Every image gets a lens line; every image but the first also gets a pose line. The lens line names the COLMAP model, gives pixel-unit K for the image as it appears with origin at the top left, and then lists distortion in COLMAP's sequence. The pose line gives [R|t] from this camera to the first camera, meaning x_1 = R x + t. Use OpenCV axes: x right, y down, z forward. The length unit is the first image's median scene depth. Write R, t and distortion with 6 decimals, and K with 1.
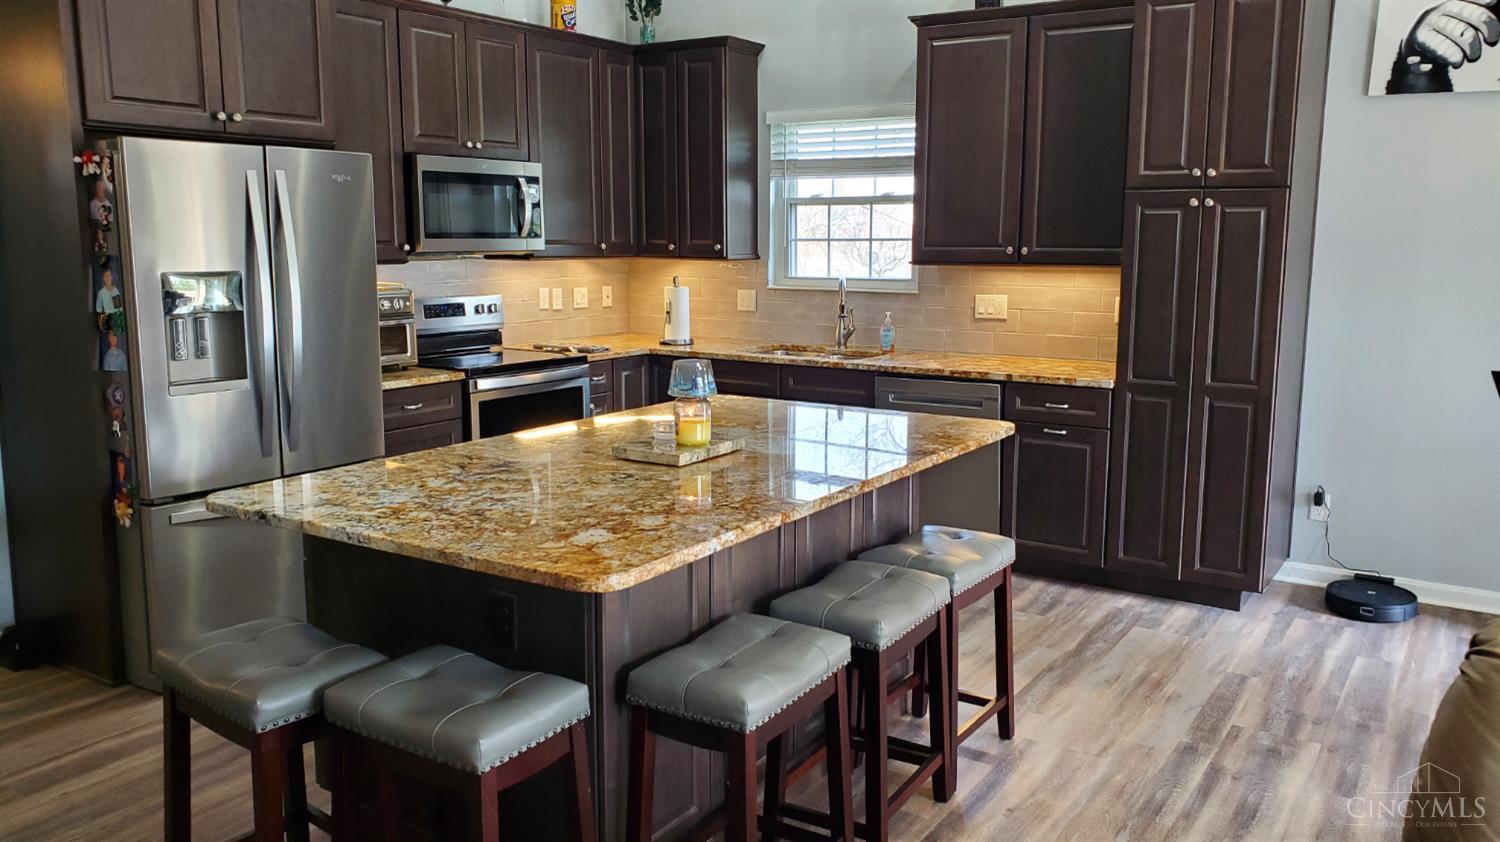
lens RADIAL K [[1163.3, 0, 753.7], [0, 1163.3, 404.1], [0, 0, 1]] dist [0.102886, -0.188377]
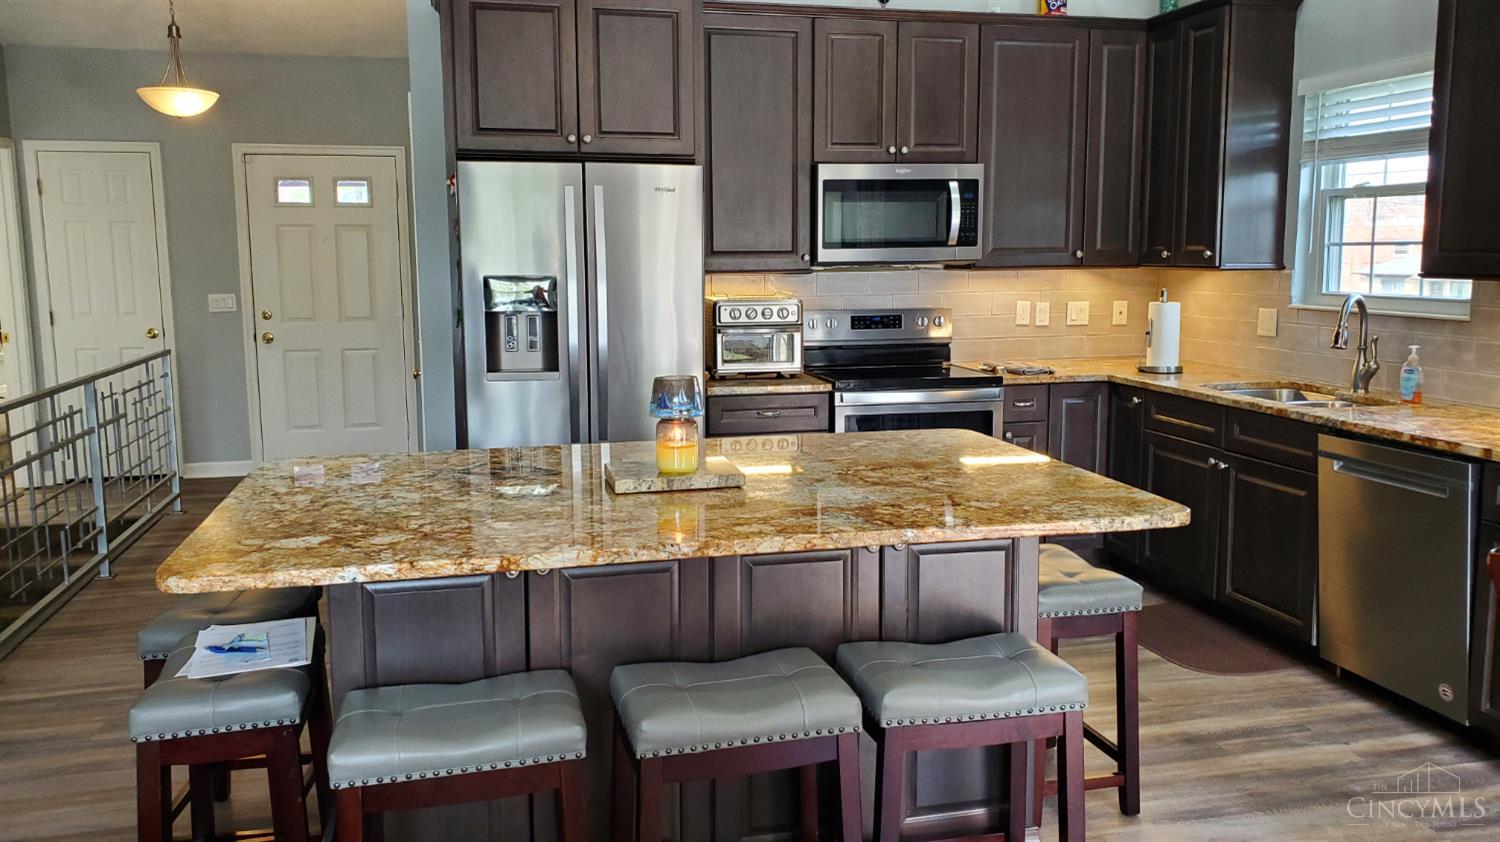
lens RADIAL K [[1174.9, 0, 748.2], [0, 1174.9, 401.0], [0, 0, 1]] dist [0.101846, -0.153701]
pose [[0.734071, 0.083662, -0.673899, 0.327772], [-0.093218, 0.995402, 0.022034, -0.025660], [0.672644, 0.046645, 0.738495, 0.208105]]
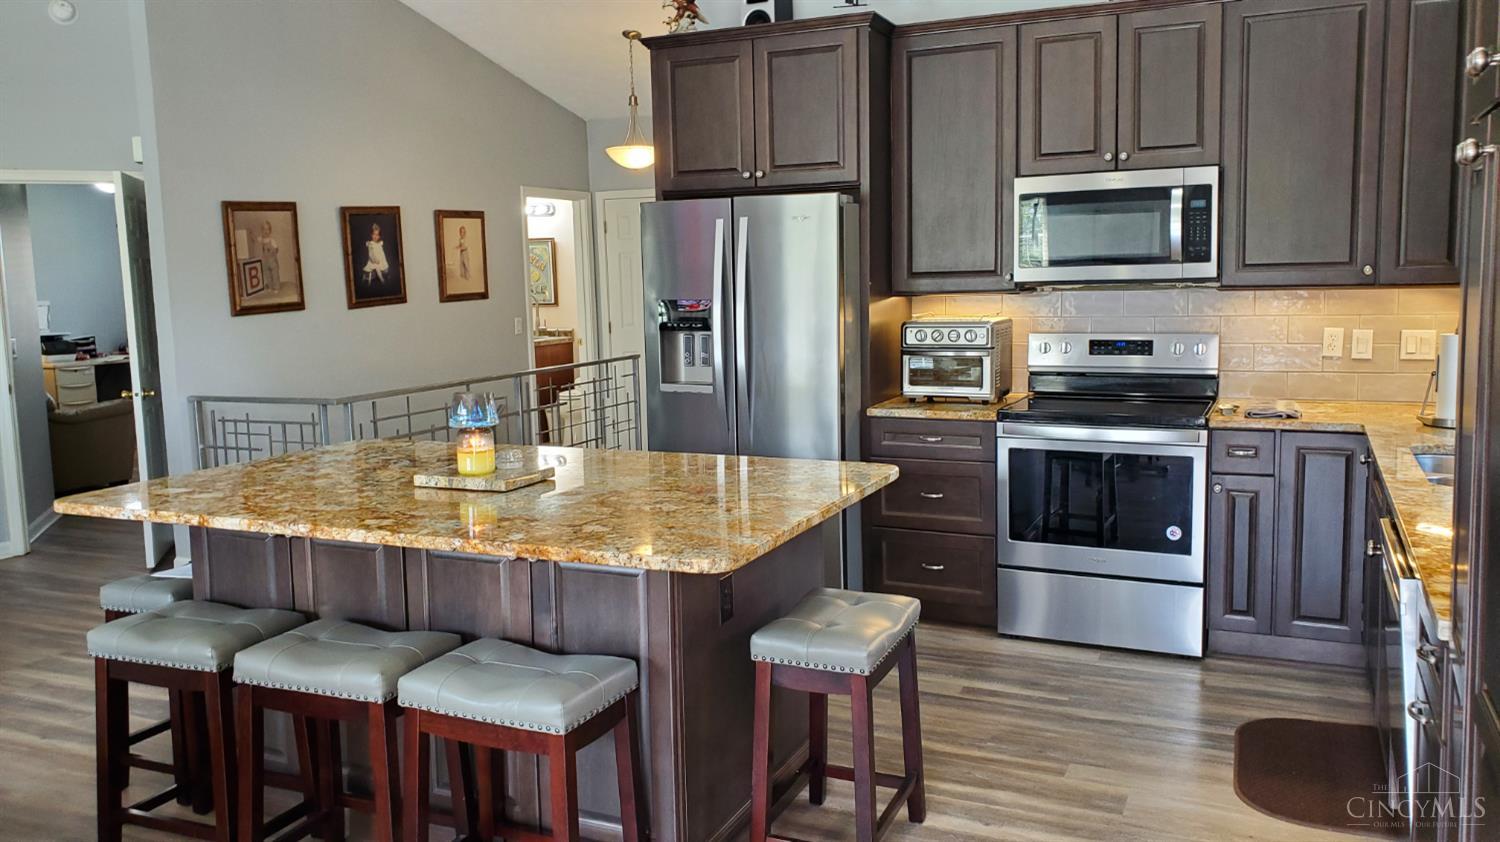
lens RADIAL K [[1163.3, 0, 753.7], [0, 1163.3, 404.1], [0, 0, 1]] dist [0.102886, -0.188377]
pose [[0.155831, 0.110268, -0.981610, 0.562366], [-0.121670, 0.988325, 0.091707, -0.086142], [0.980262, 0.105142, 0.167427, 0.598098]]
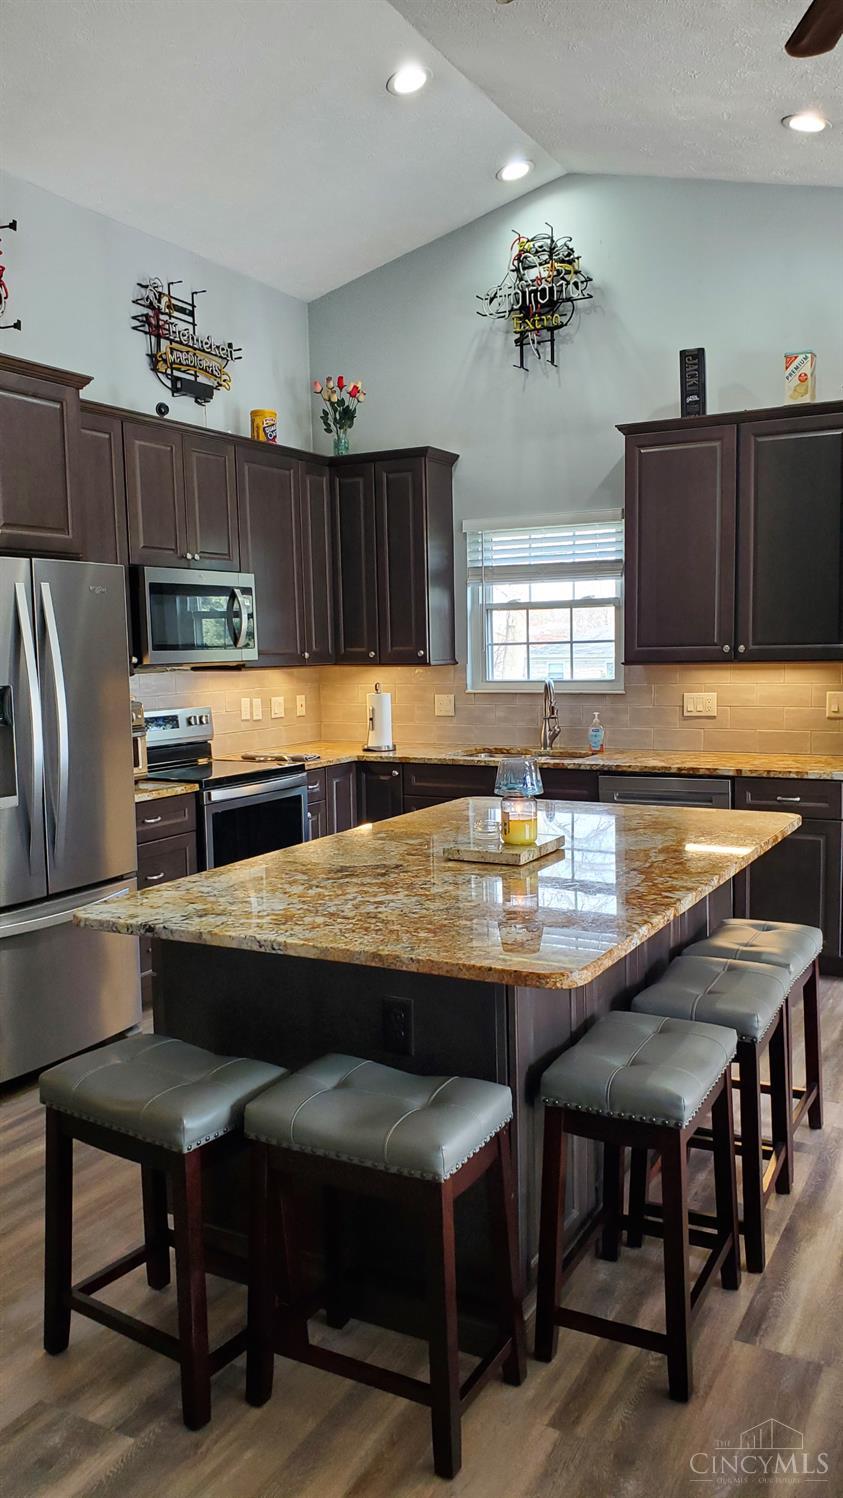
lens RADIAL K [[1161.5, 0, 421.5], [0, 1161.5, 749.0], [0, 0, 1]] dist [0.230693, -0.704128]
pose [[0.996779, -0.028763, 0.074861, -0.119910], [0.032874, 0.997985, -0.054272, 0.002979], [-0.073149, 0.056559, 0.995716, 0.000602]]
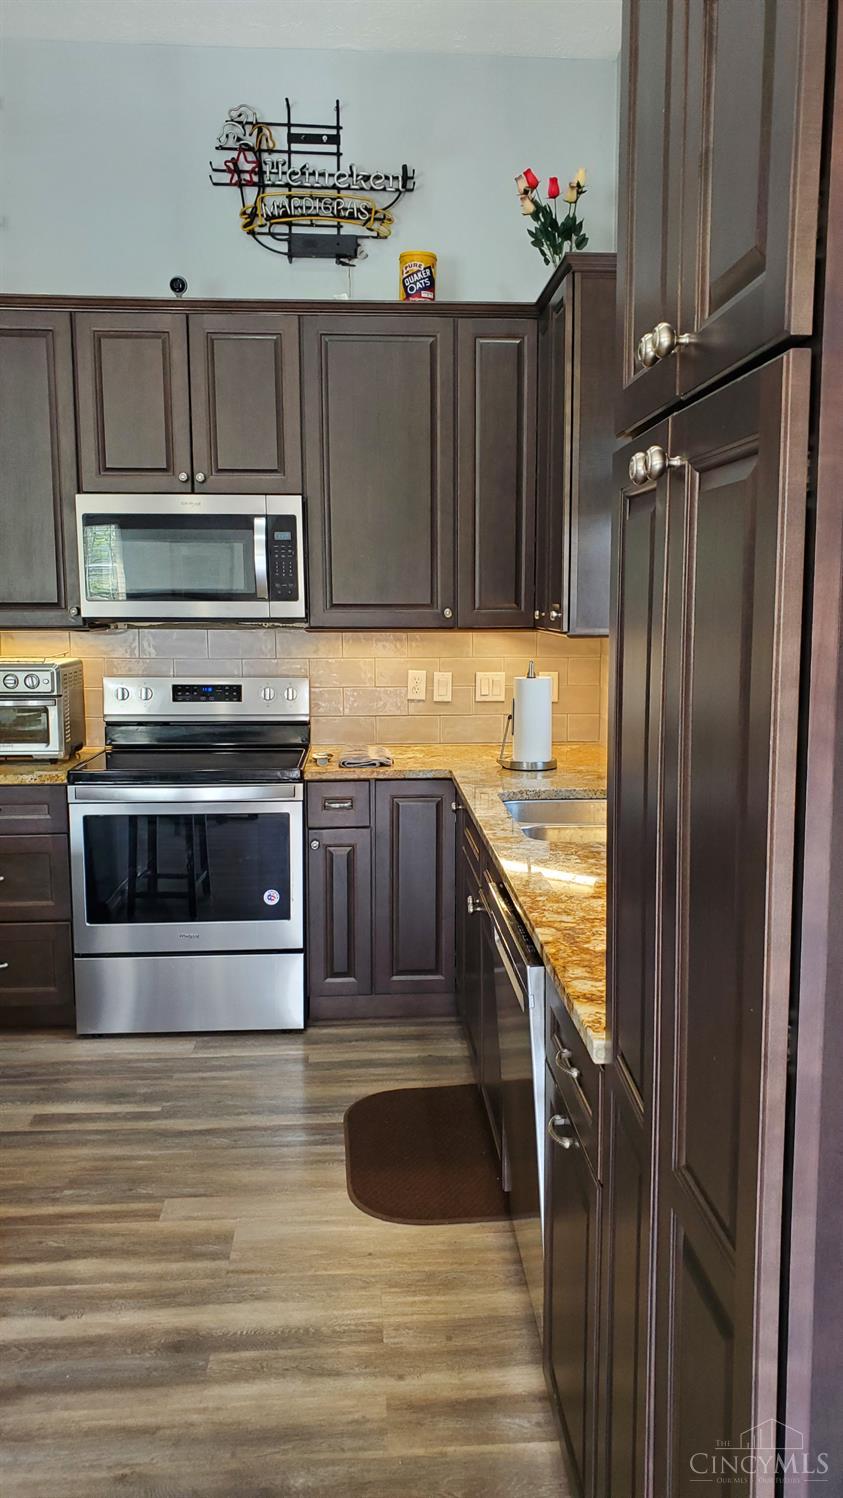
lens RADIAL K [[1173.3, 0, 438.8], [0, 1173.3, 743.3], [0, 0, 1]] dist [0.101846, -0.153701]
pose [[0.610362, 0.098754, -0.785943, 0.458246], [-0.114892, 0.992743, 0.035514, -0.093356], [0.783746, 0.068622, 0.617278, 0.645954]]
